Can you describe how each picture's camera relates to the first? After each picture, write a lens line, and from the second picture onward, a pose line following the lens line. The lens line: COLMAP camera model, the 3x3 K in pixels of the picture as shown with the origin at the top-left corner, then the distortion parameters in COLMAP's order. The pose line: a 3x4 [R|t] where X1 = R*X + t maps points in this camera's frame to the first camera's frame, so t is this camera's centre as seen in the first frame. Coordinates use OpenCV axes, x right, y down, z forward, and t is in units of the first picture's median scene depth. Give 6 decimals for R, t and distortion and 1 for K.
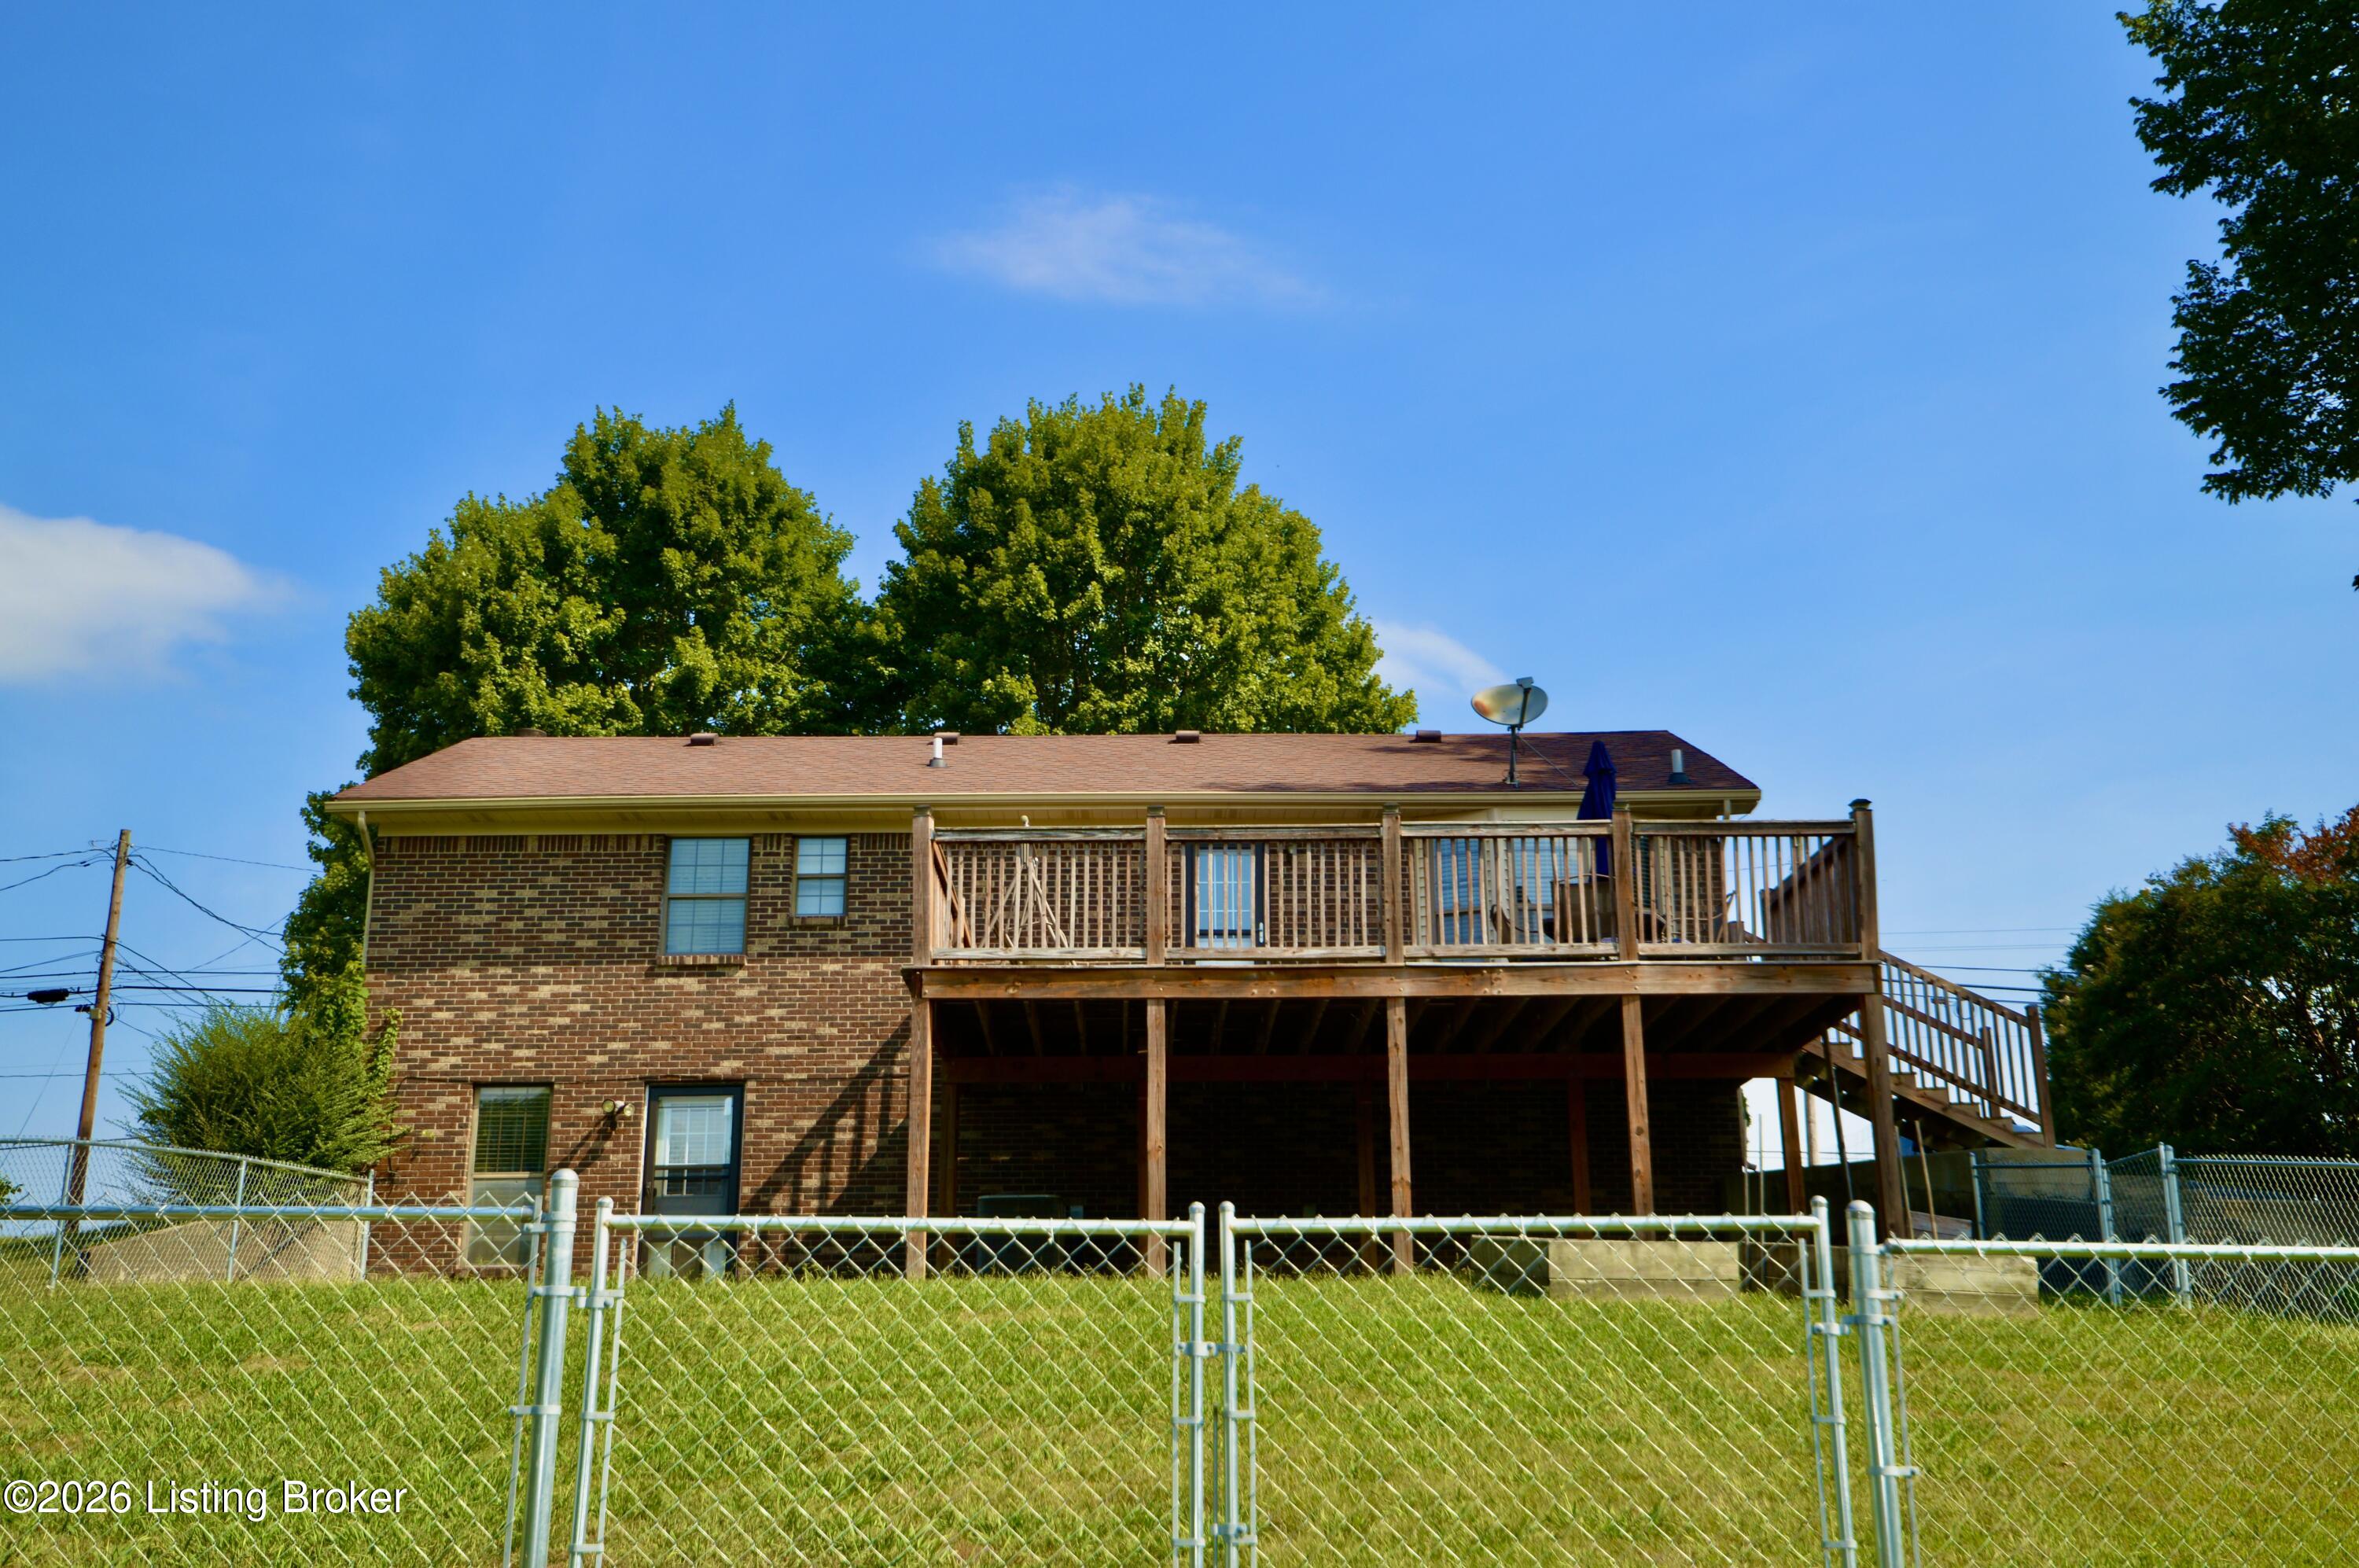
lens RADIAL K [[2435.4, 0, 1178.2], [0, 2435.4, 654.8], [0, 0, 1]] dist [0.024053, -0.012619]
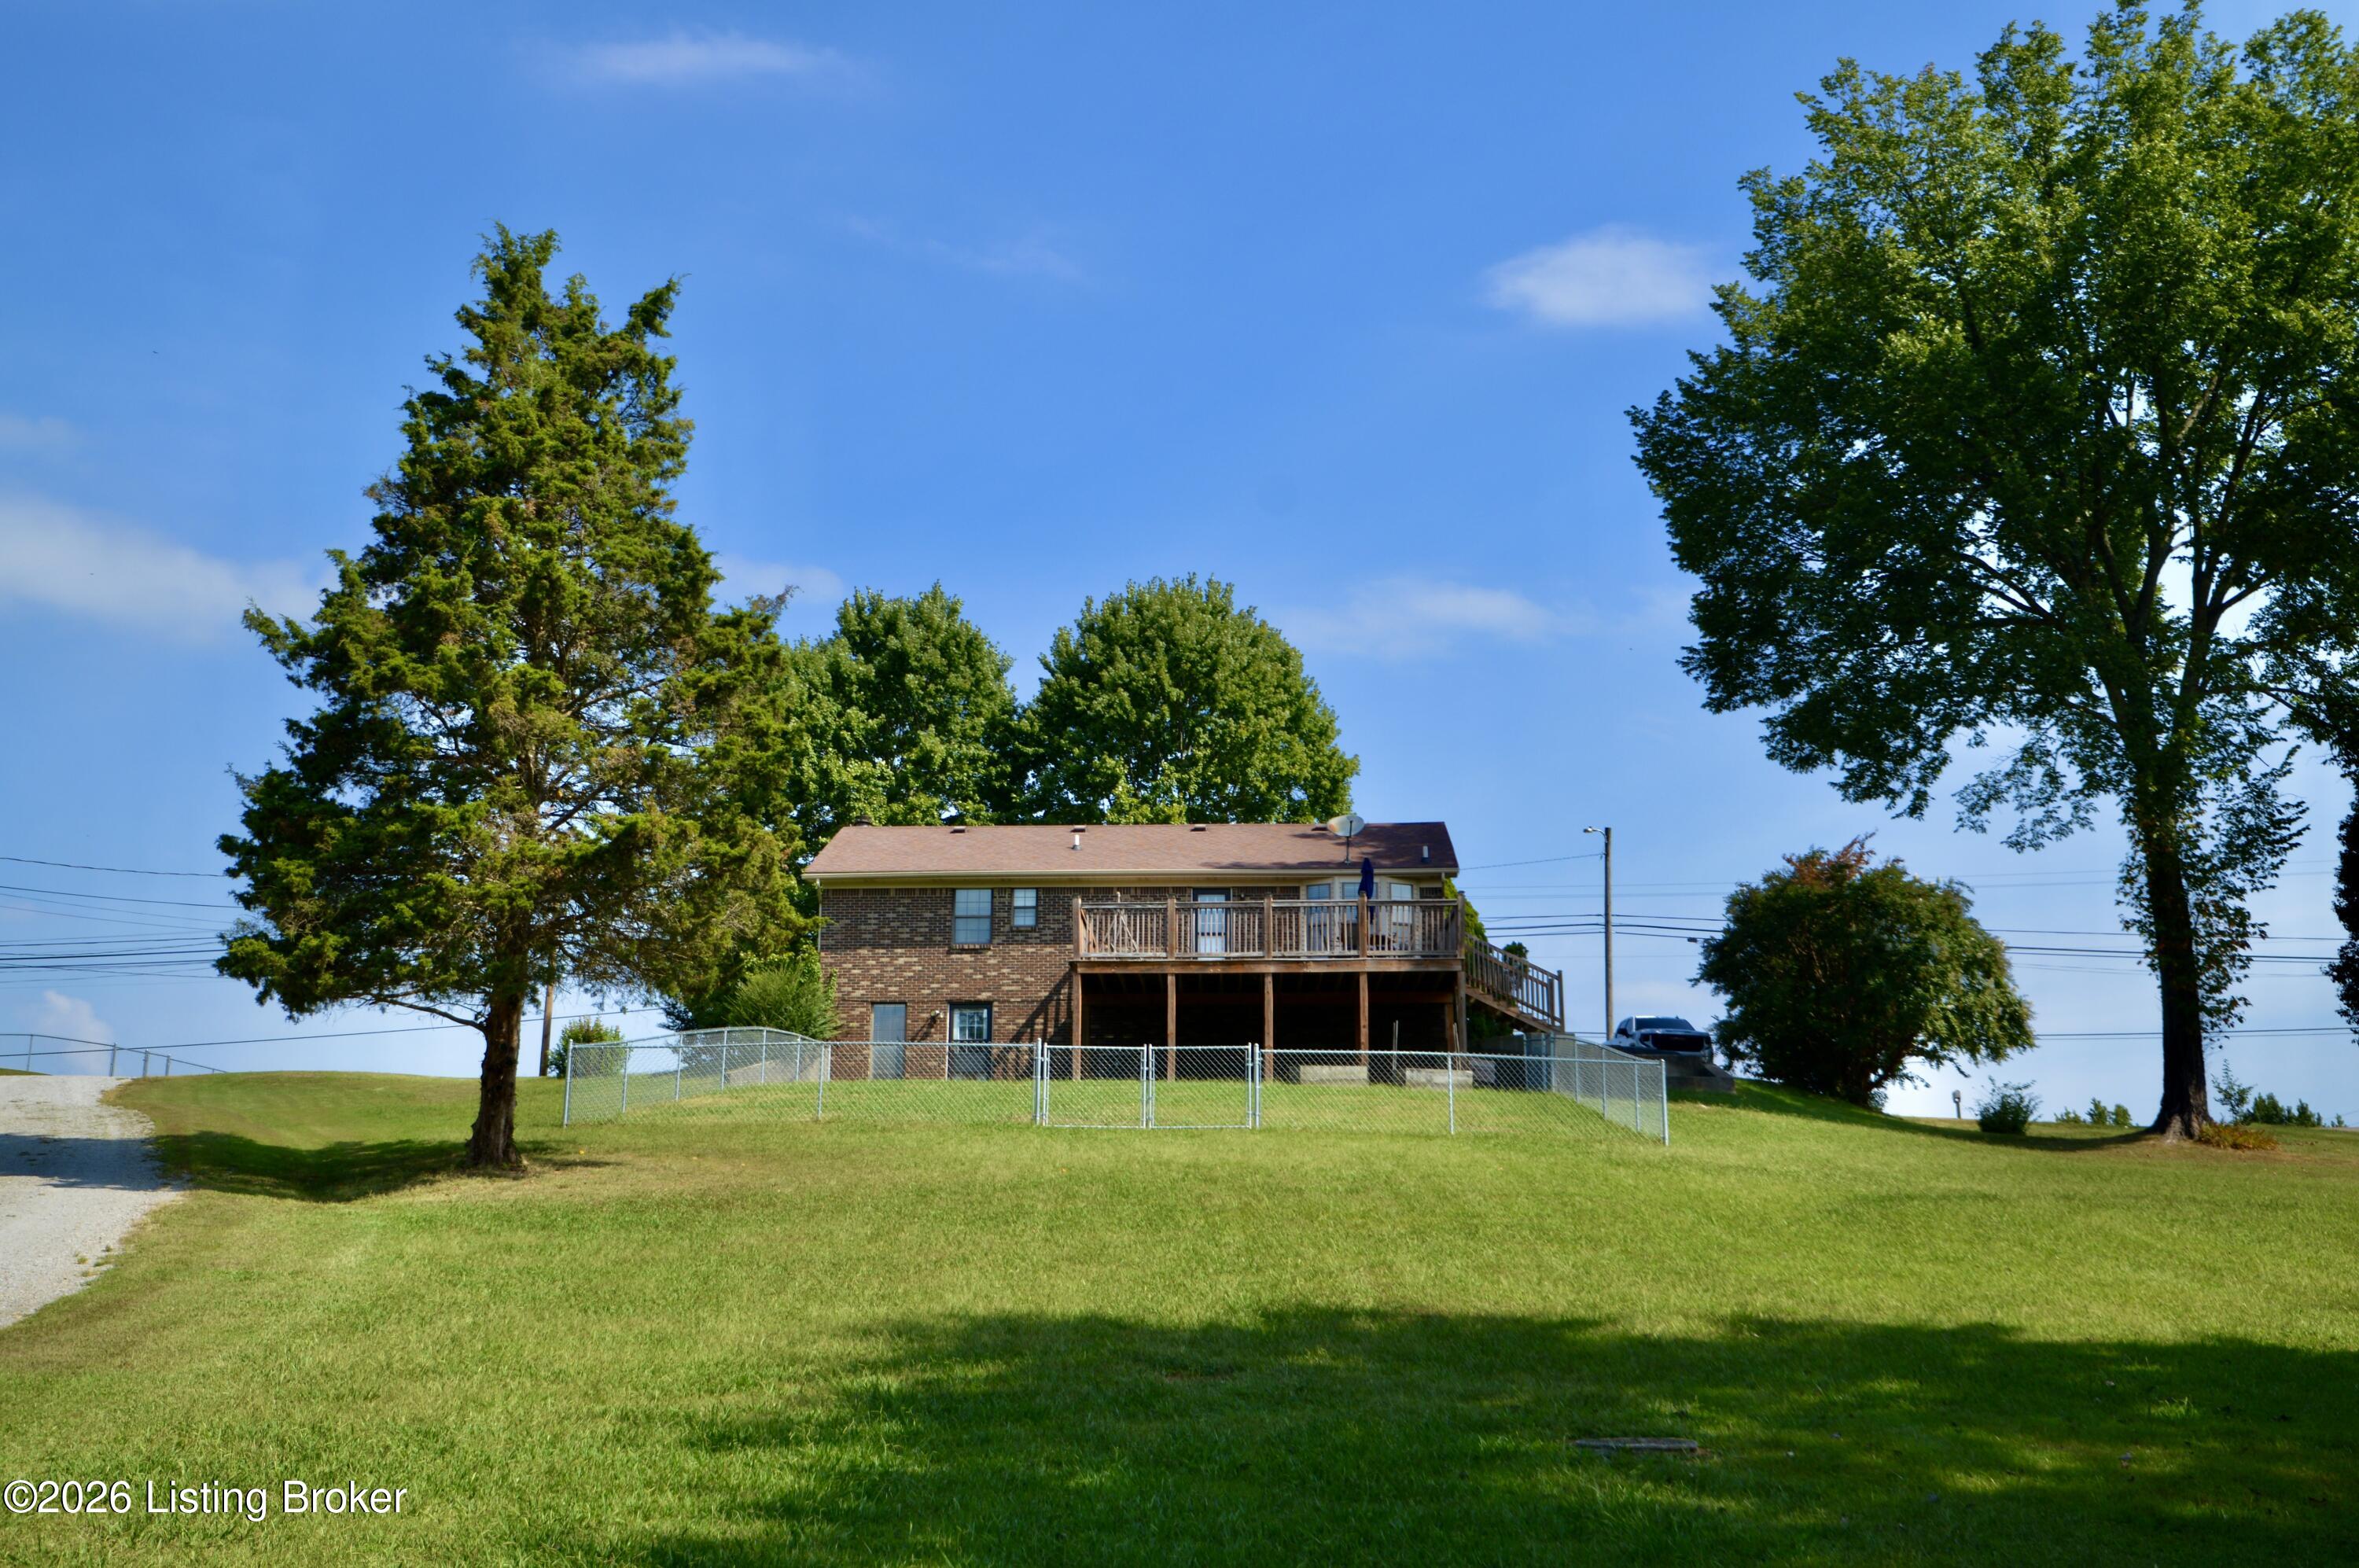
lens RADIAL K [[2440.0, 0, 1179.5], [0, 2440.0, 784.0], [0, 0, 1]] dist [0.002676, -0.001767]
pose [[0.999027, 0.001463, -0.044086, 0.083587], [0.002678, 0.995595, 0.093717, -0.218835], [0.044029, -0.093744, 0.994622, -1.122347]]
